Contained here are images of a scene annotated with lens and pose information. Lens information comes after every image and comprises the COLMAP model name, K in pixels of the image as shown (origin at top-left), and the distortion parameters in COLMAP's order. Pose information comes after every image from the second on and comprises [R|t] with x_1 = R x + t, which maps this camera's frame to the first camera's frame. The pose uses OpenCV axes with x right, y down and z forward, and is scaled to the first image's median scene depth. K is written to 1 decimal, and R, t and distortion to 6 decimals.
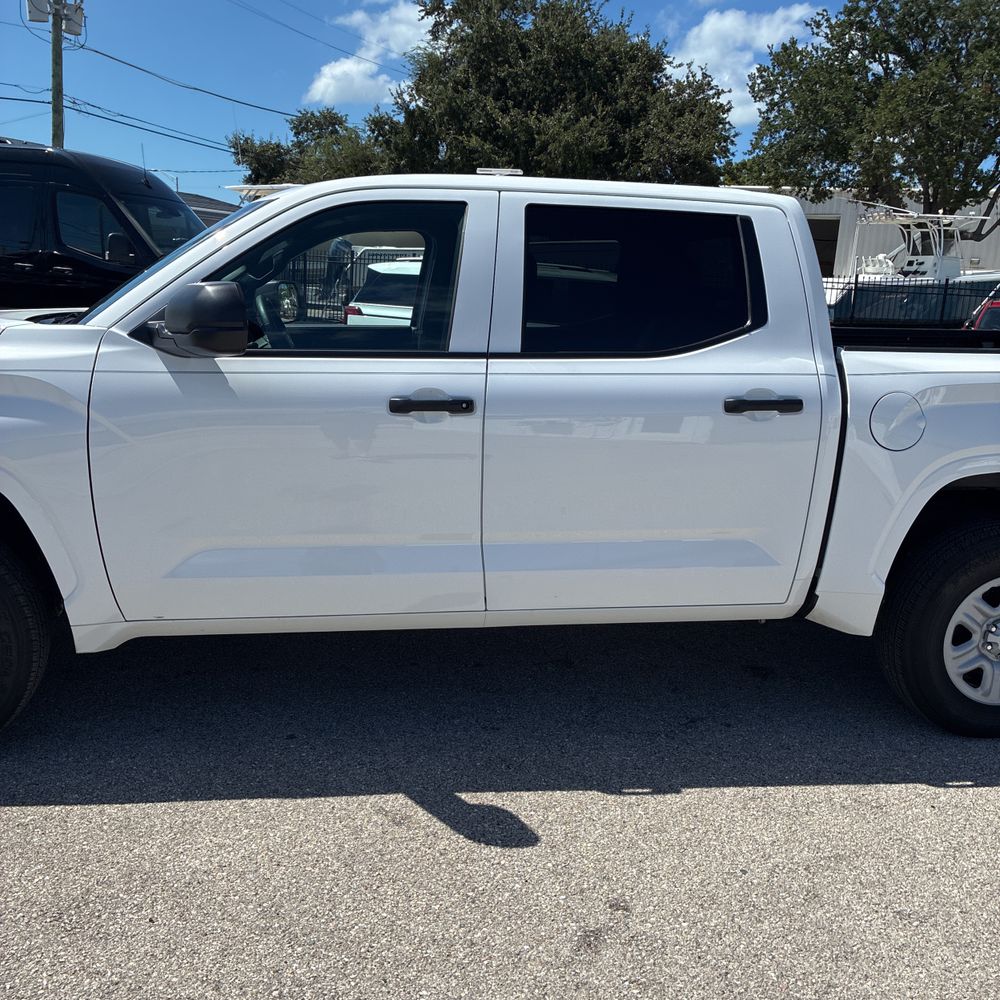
lens RADIAL K [[1001.8, 0, 514.3], [0, 1001.8, 502.9], [0, 0, 1]] dist [0.037249, -0.019694]
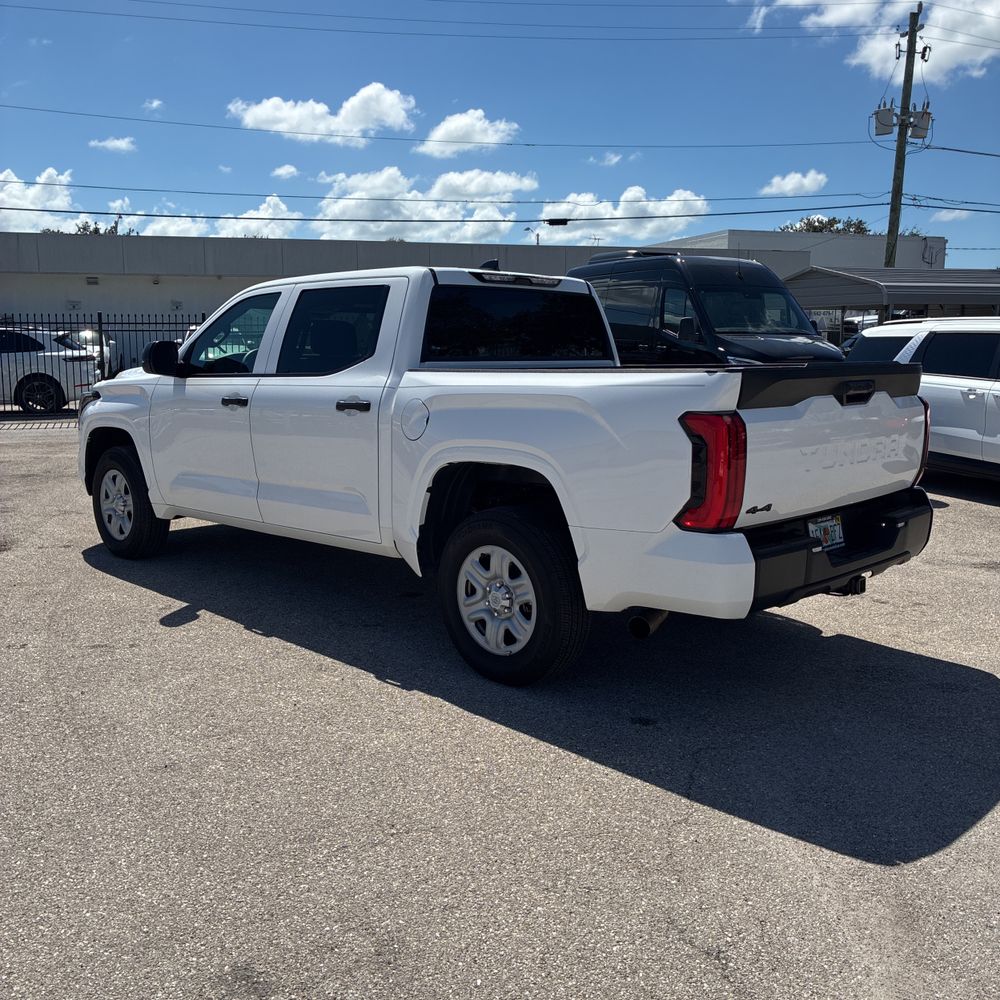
lens RADIAL K [[1001.8, 0, 514.3], [0, 1001.8, 502.9], [0, 0, 1]] dist [0.037249, -0.019694]
pose [[0.611428, 0.083197, -0.786914, 0.191924], [-0.146942, 0.989099, -0.009600, 0.003289], [0.777537, 0.121500, 0.616988, 0.031012]]
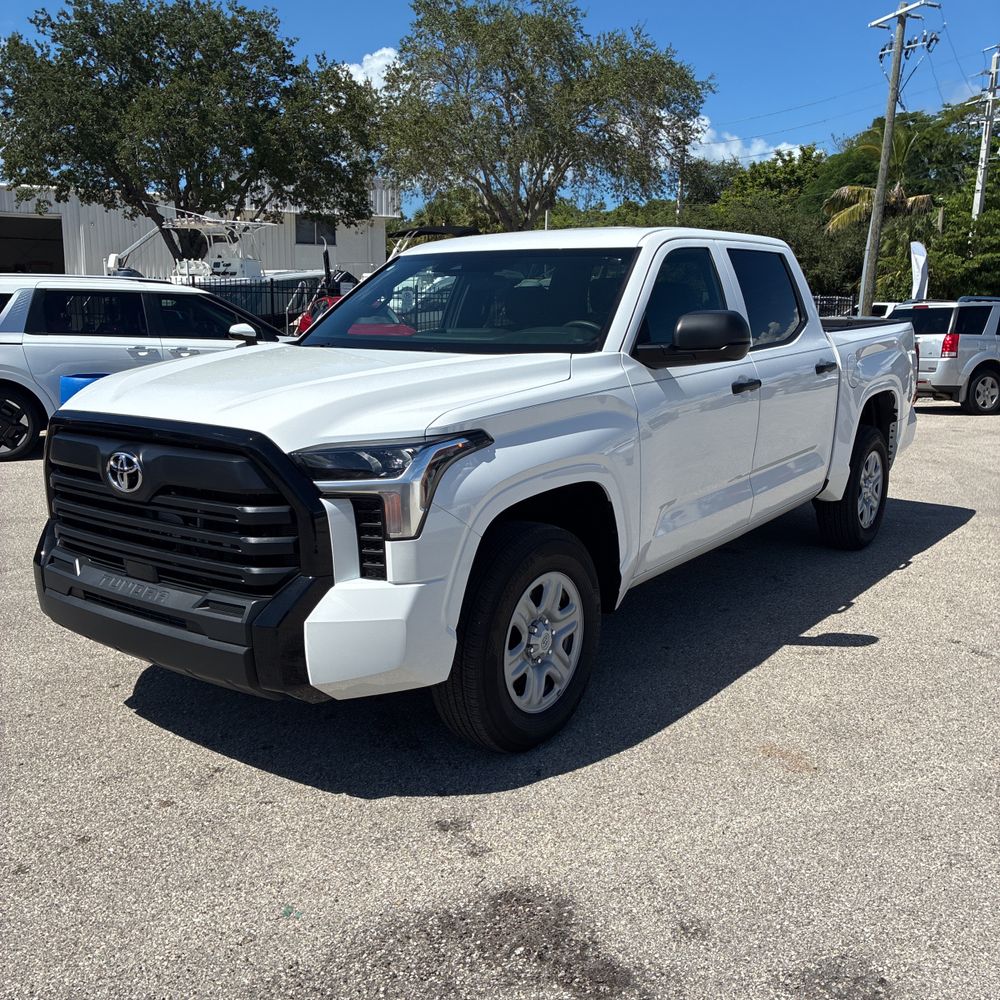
lens RADIAL K [[986.8, 0, 495.4], [0, 986.8, 497.6], [0, 0, 1]] dist [0.095757, -0.126808]
pose [[0.715334, -0.179248, 0.675401, -0.152907], [0.178983, 0.981297, 0.070866, -0.011875], [-0.675471, 0.070192, 0.734038, 0.020549]]
